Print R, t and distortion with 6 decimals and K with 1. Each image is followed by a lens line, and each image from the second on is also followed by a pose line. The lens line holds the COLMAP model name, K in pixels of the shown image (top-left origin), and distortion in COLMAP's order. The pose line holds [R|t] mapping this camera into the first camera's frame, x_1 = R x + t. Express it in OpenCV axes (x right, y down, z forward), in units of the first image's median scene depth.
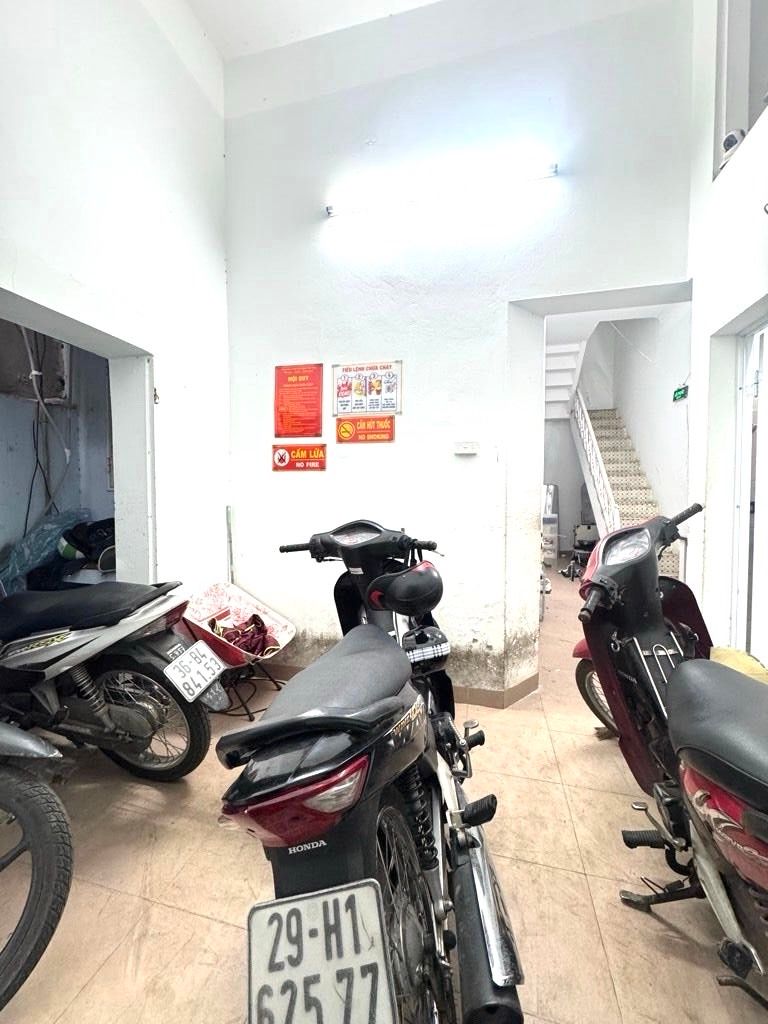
lens RADIAL K [[409.6, 0, 385.1], [0, 409.6, 512.1], [0, 0, 1]] dist [0.000527, 0.000050]
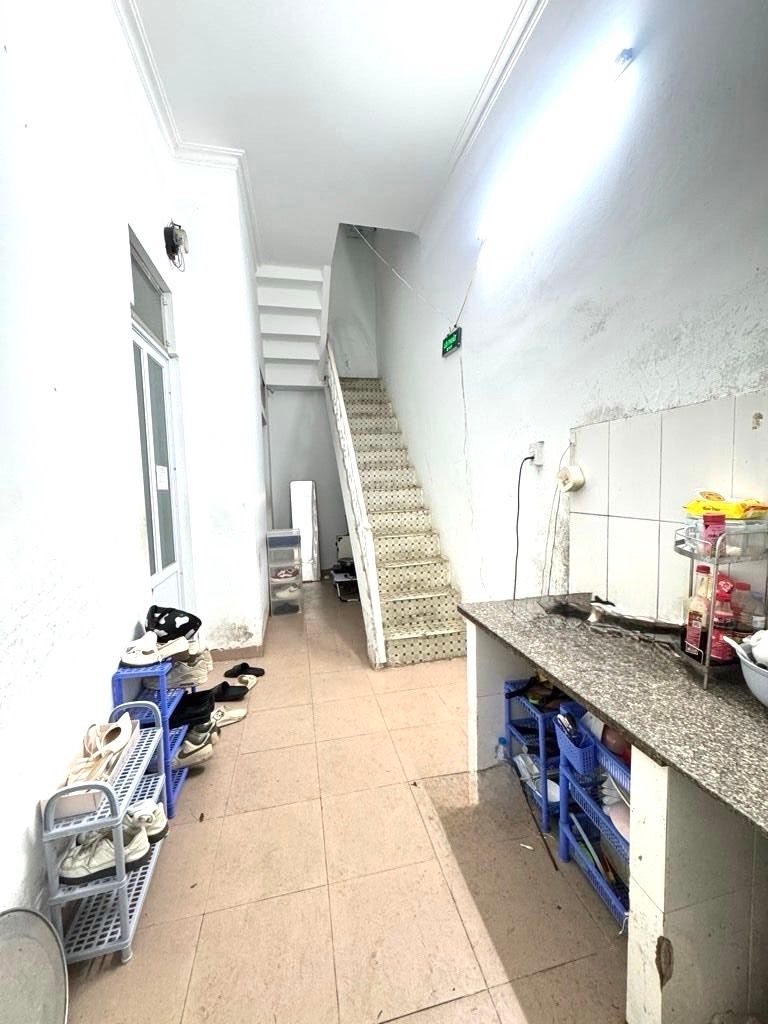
lens RADIAL K [[409.6, 0, 385.2], [0, 409.6, 511.4], [0, 0, 1]] dist [0.000527, 0.000050]
pose [[0.891499, -0.067601, 0.447951, 0.235516], [0.049910, 0.997441, 0.051196, -0.047728], [-0.450266, -0.023284, 0.892591, 0.340771]]
